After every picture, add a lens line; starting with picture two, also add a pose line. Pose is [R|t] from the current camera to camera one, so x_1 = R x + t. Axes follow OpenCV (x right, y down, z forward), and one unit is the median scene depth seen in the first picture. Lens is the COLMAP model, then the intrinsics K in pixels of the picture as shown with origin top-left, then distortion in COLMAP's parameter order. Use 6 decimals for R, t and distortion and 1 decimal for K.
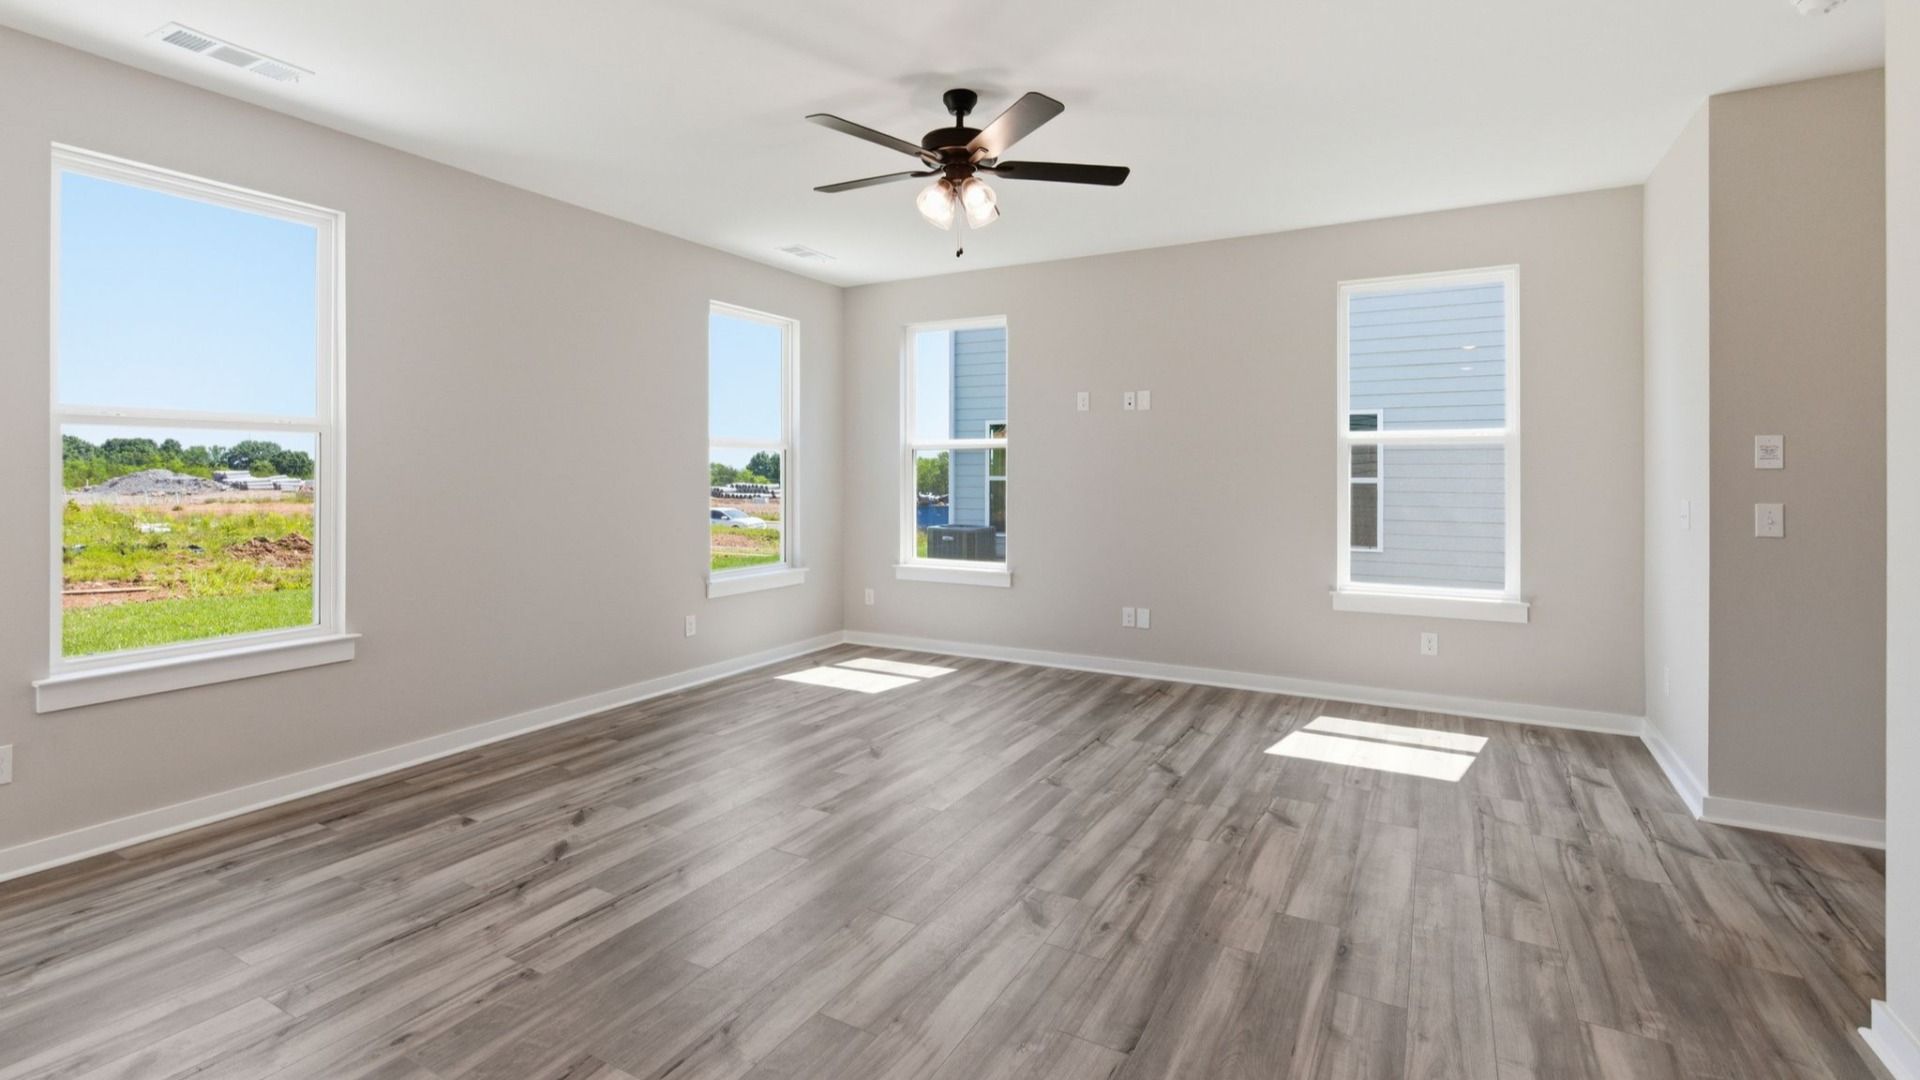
lens RADIAL K [[852.8, 0, 962.1], [0, 852.8, 459.9], [0, 0, 1]] dist [-0.000608, 0.000196]
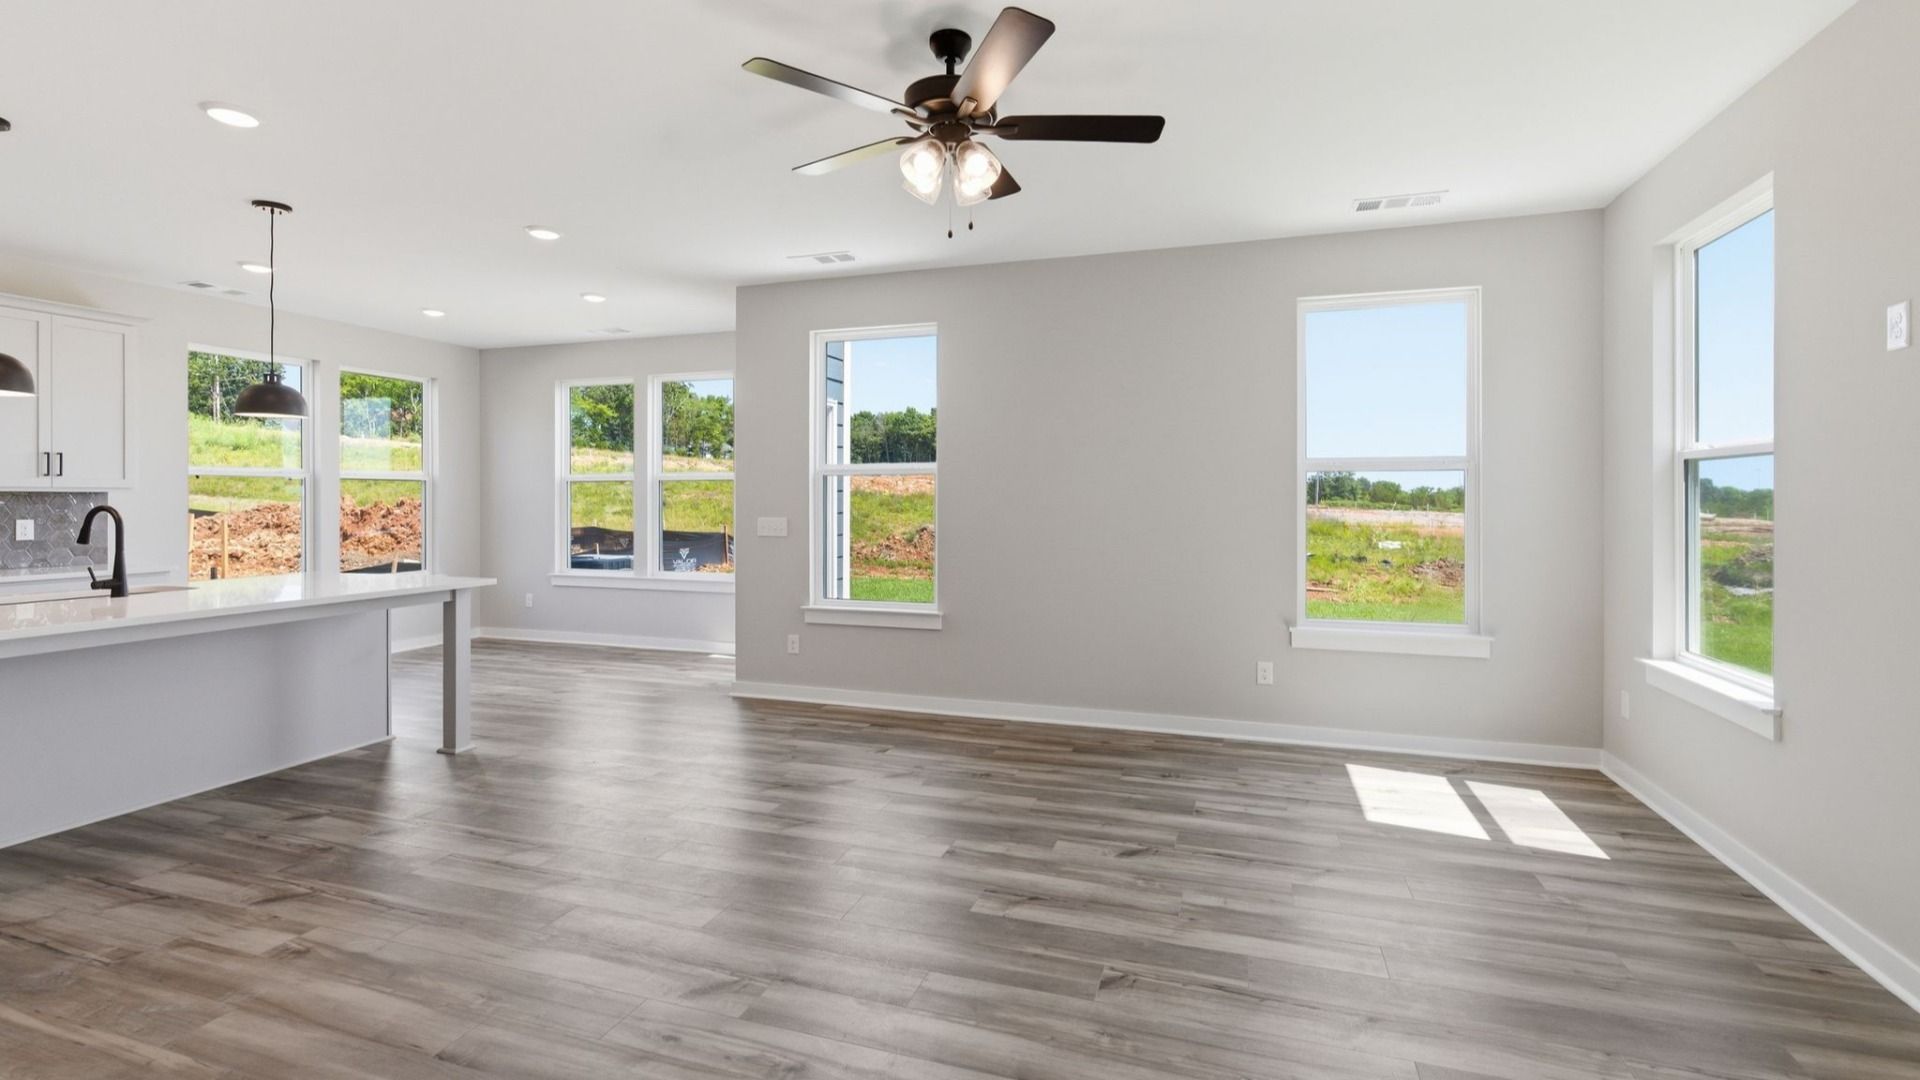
lens RADIAL K [[848.0, 0, 965.7], [0, 848.0, 495.7], [0, 0, 1]] dist [-0.002981, 0.000187]
pose [[0.189039, -0.005525, -0.981954, 0.868646], [0.015126, 0.999882, -0.002714, 0.012979], [0.981853, -0.014340, 0.189100, 0.938424]]
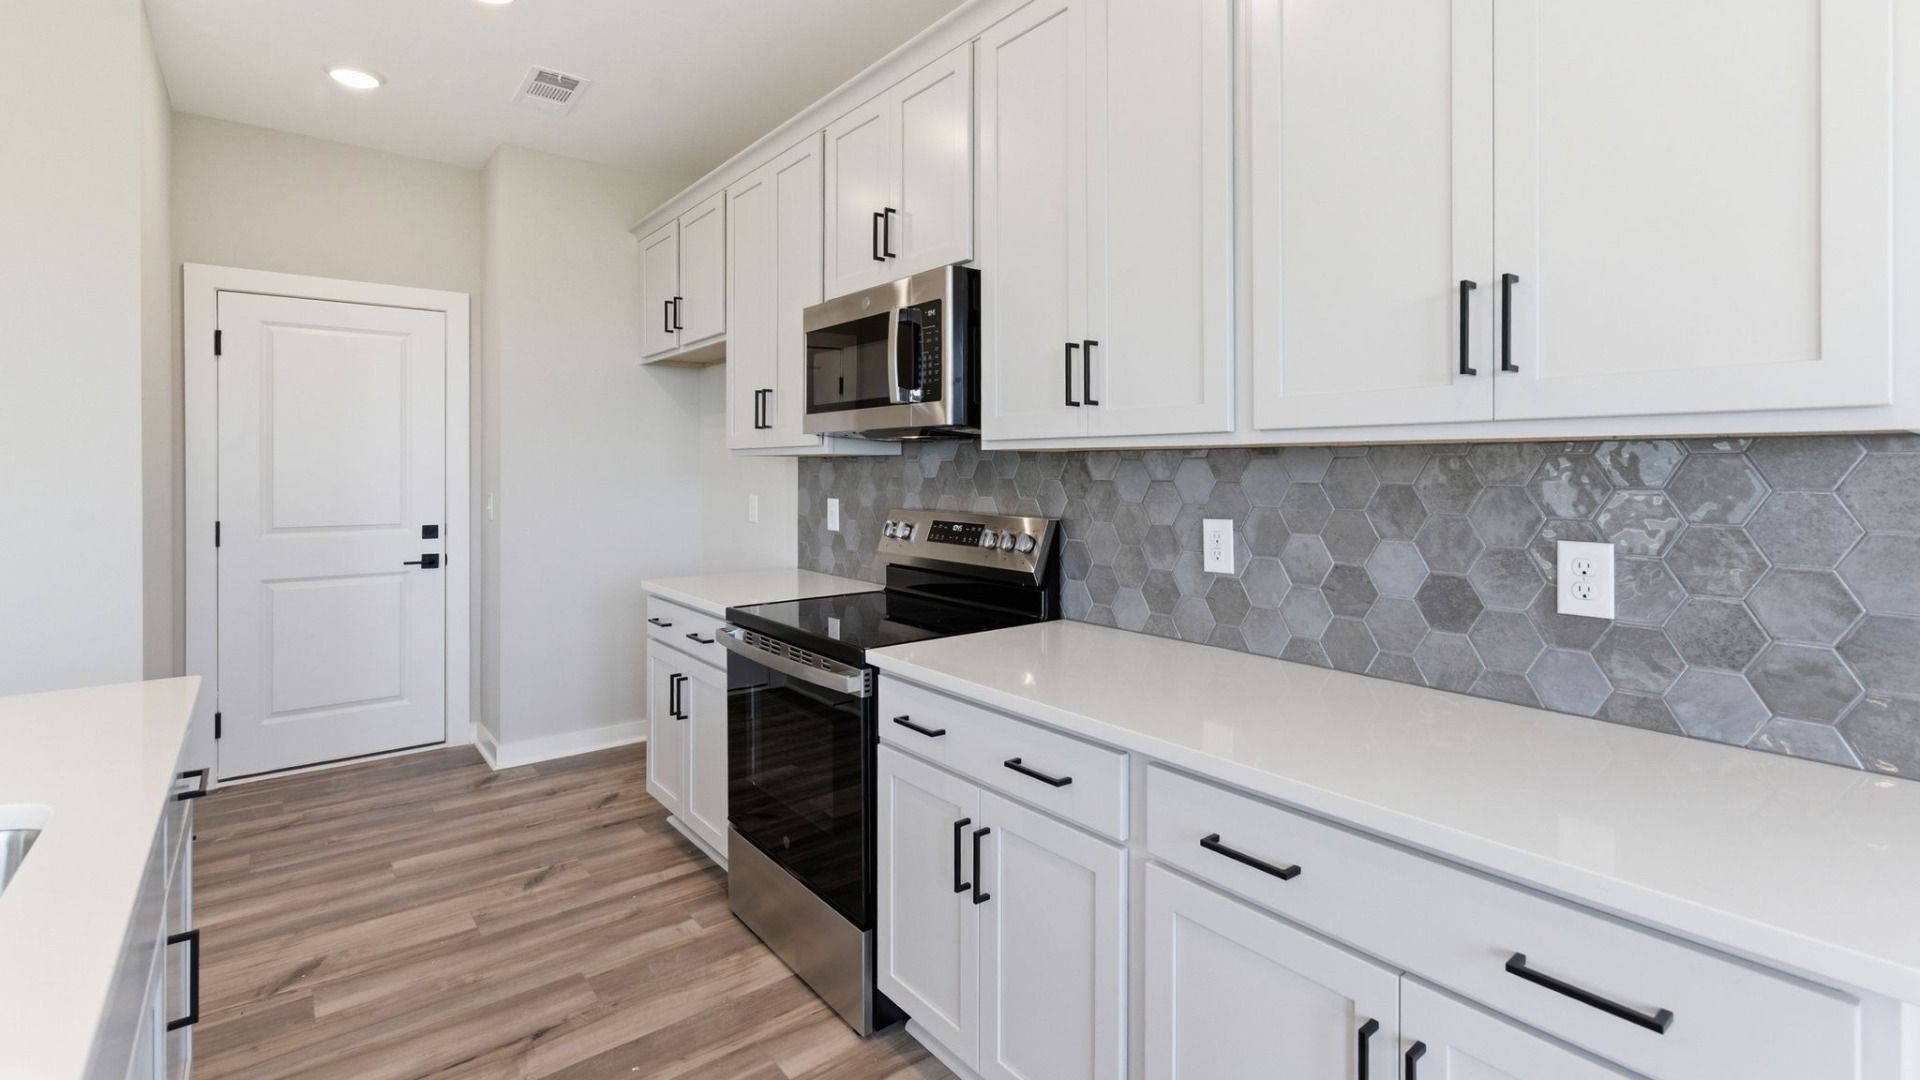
lens RADIAL K [[852.8, 0, 962.1], [0, 852.8, 459.9], [0, 0, 1]] dist [-0.000608, 0.000196]
pose [[-0.927346, 0.005669, 0.374161, -1.032473], [-0.002411, 0.999774, -0.021125, -0.007516], [-0.374197, -0.020492, -0.927123, -0.034205]]
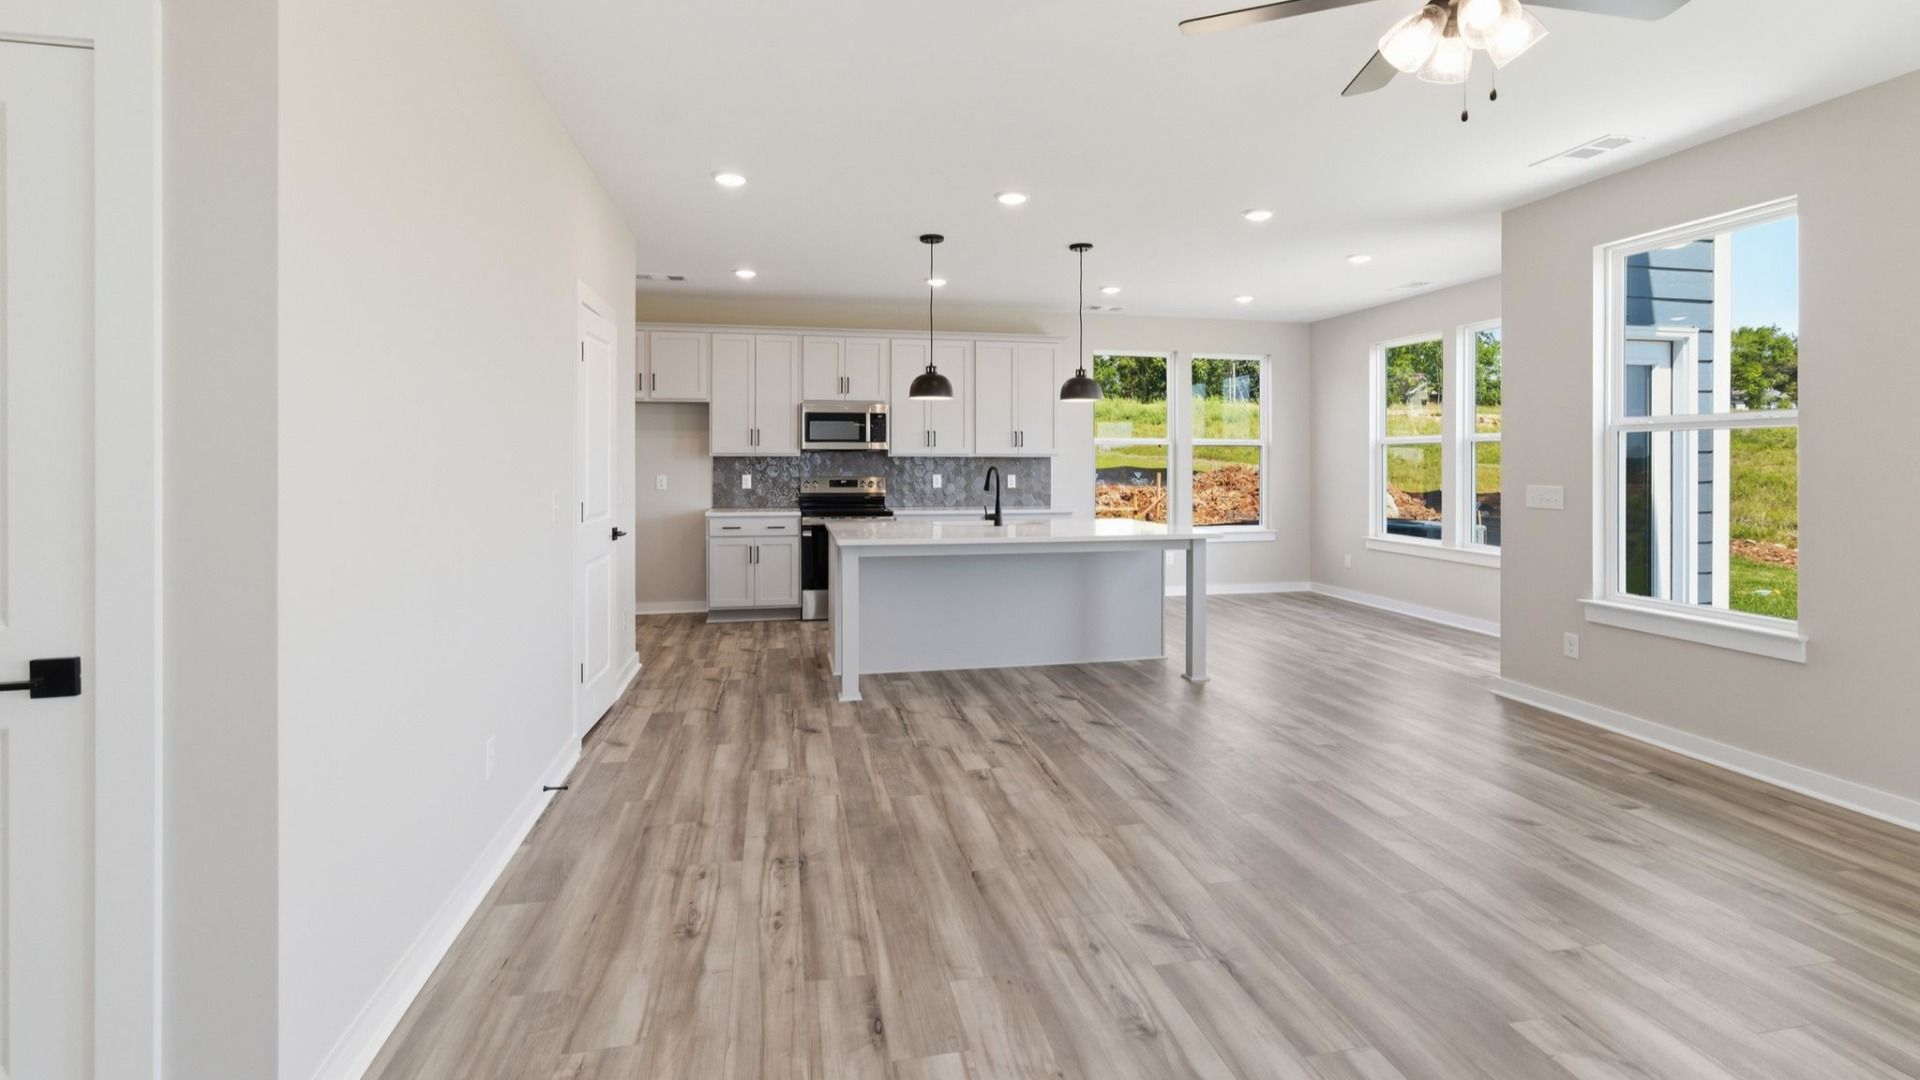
lens RADIAL K [[852.8, 0, 962.1], [0, 852.8, 459.9], [0, 0, 1]] dist [-0.000608, 0.000196]
pose [[-0.751795, -0.004157, -0.659384, 0.742615], [0.007397, 0.999864, -0.014737, 0.018769], [0.659356, -0.015957, -0.751662, 1.336934]]
